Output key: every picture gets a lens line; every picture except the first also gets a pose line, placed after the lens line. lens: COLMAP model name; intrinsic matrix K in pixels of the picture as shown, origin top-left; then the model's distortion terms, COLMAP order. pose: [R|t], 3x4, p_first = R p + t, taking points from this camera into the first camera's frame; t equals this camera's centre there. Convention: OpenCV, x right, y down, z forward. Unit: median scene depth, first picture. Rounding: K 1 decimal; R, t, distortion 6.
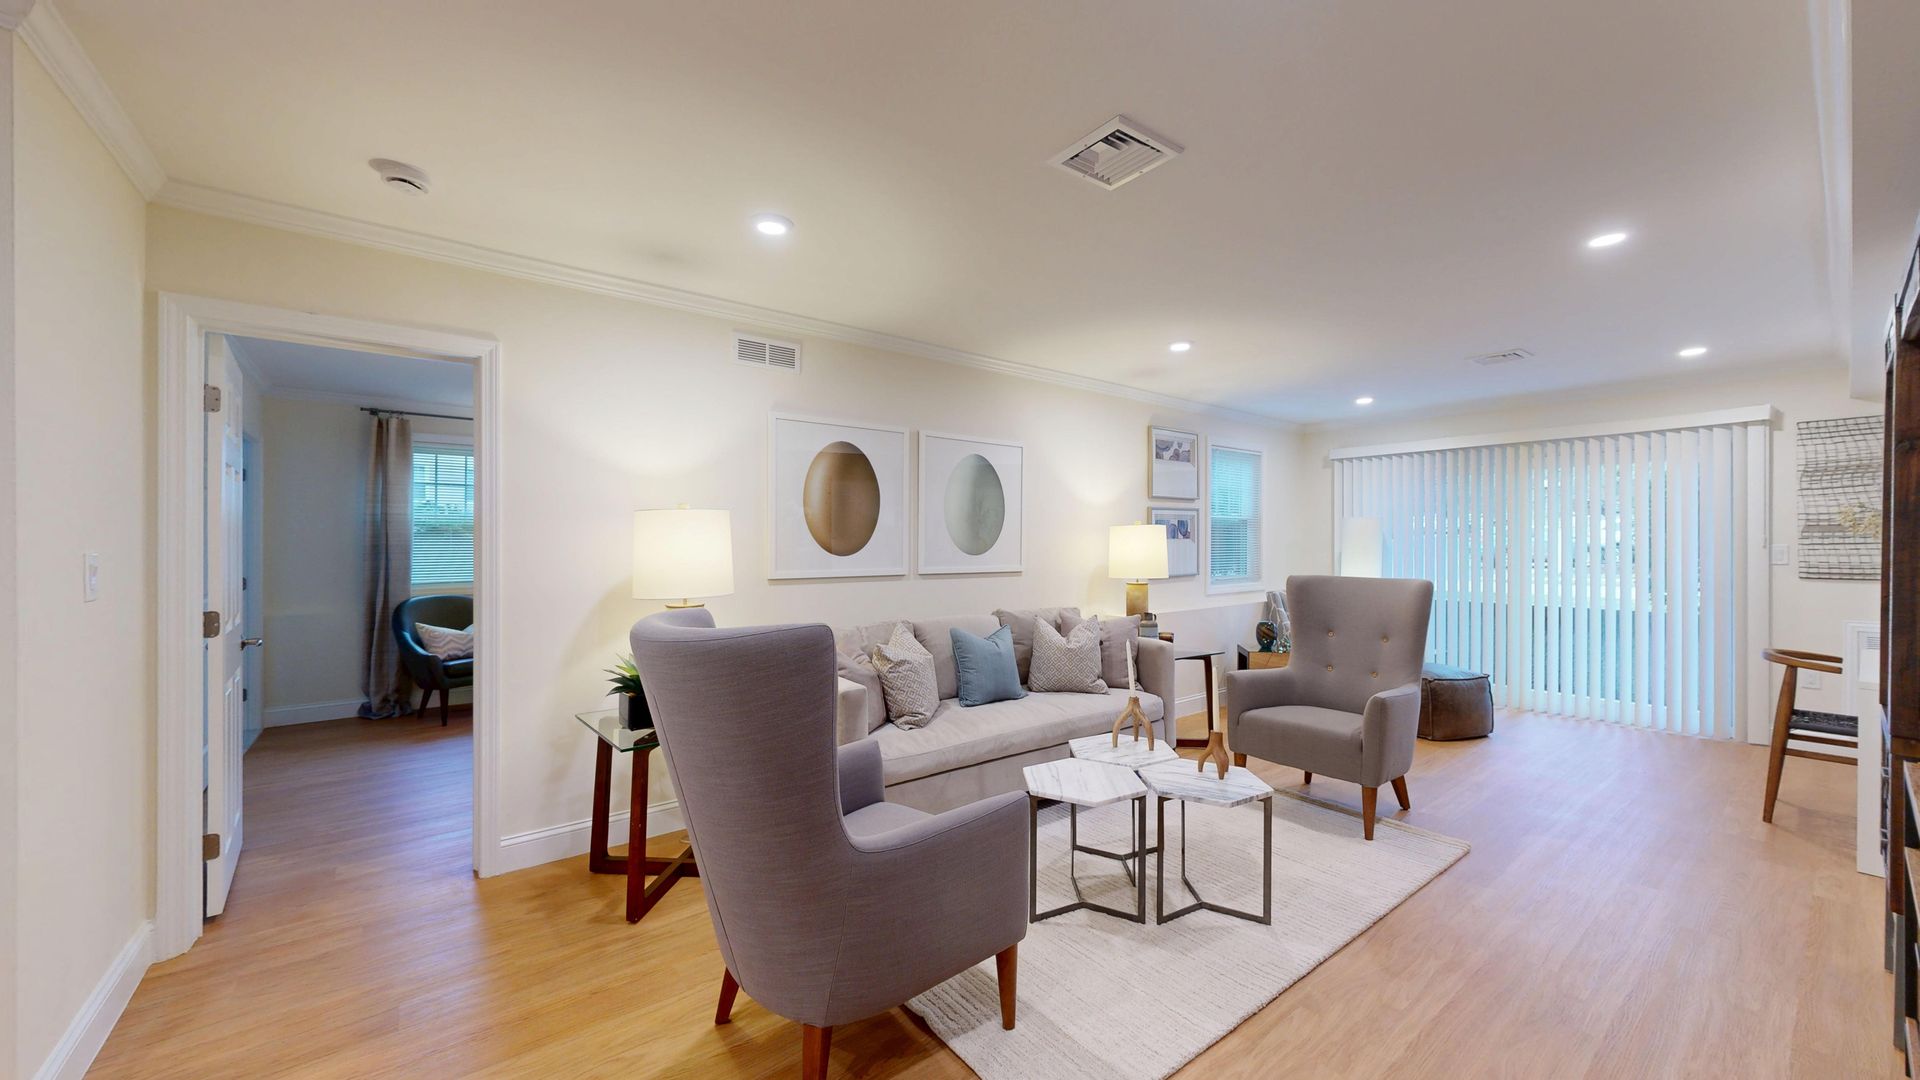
lens RADIAL K [[708.4, 0, 960.0], [0, 708.4, 540.0], [0, 0, 1]] dist [0.000029, 0.000008]
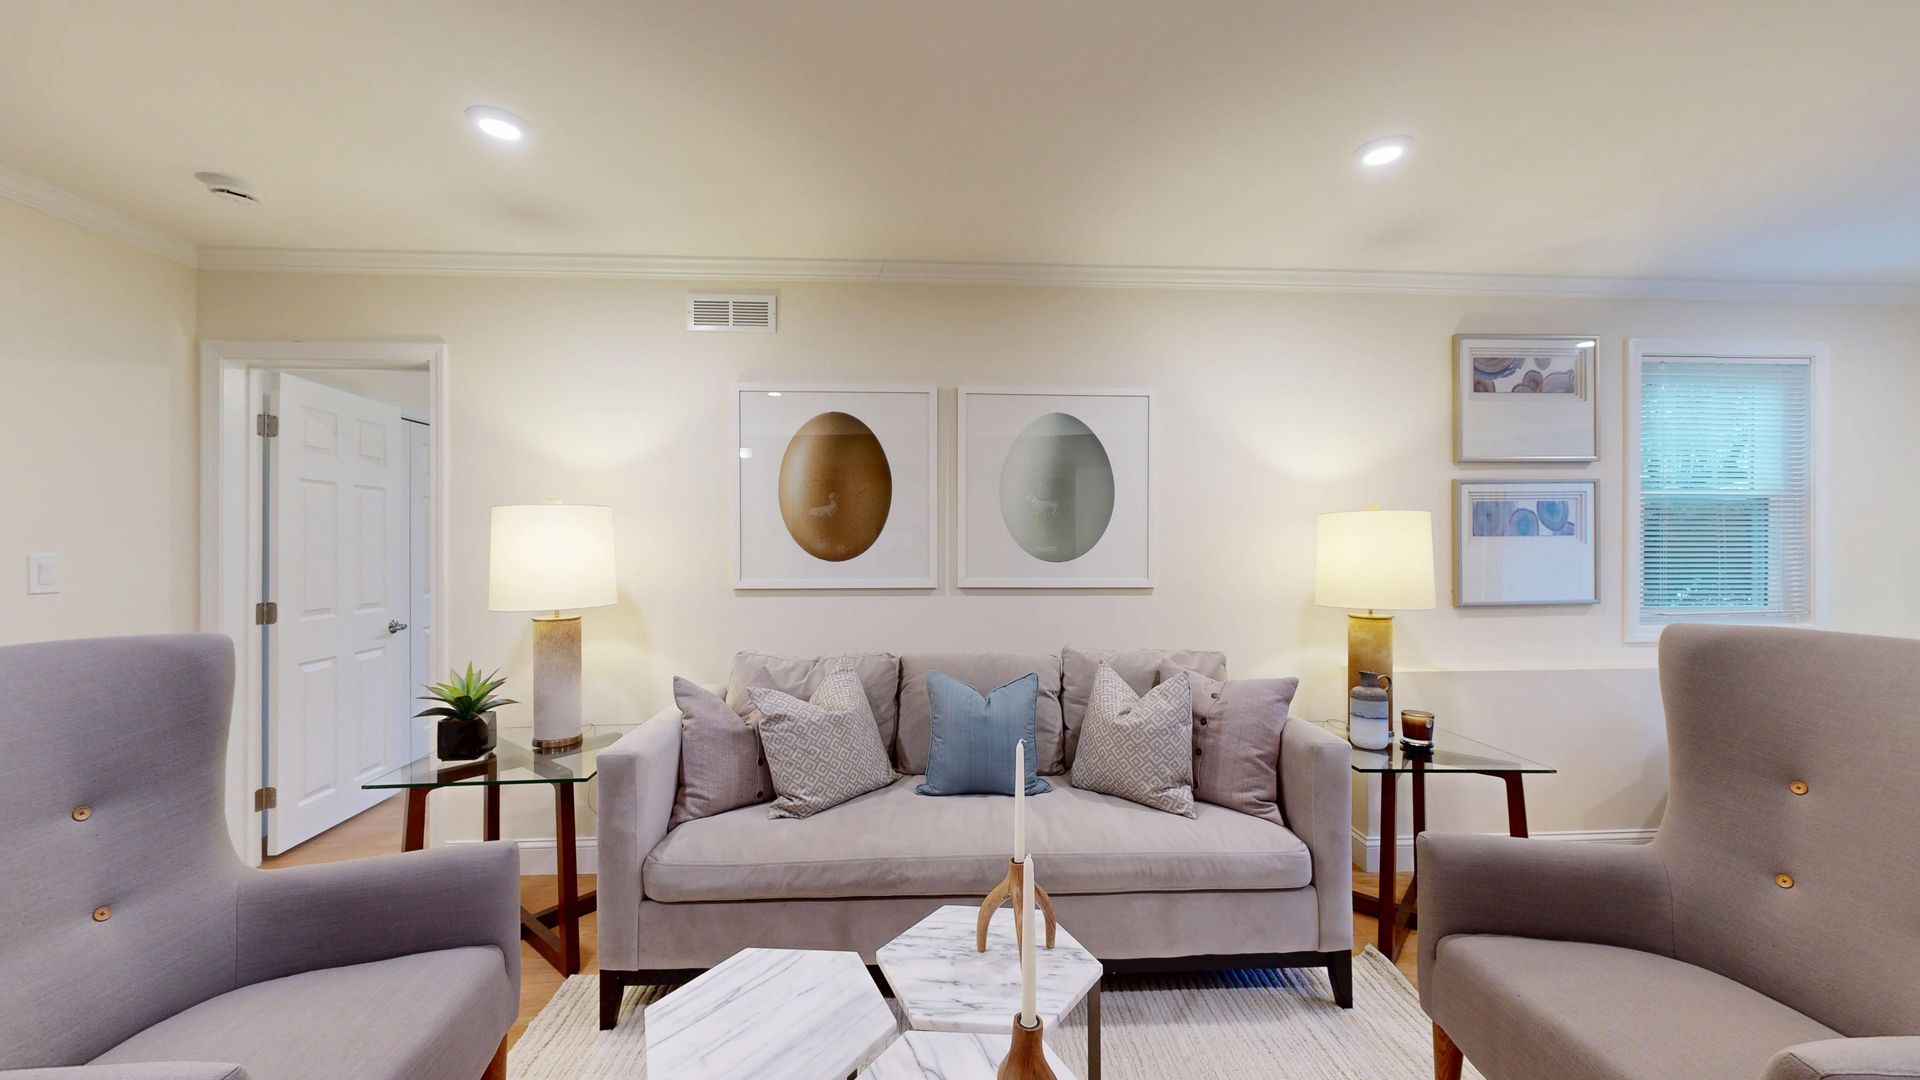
lens RADIAL K [[708.4, 0, 960.0], [0, 708.4, 540.0], [0, 0, 1]] dist [0.000029, 0.000008]
pose [[0.816794, -0.005342, -0.576905, 0.356625], [0.003542, 0.999985, -0.004244, 0.002860], [0.576919, 0.001423, 0.816800, 0.417858]]
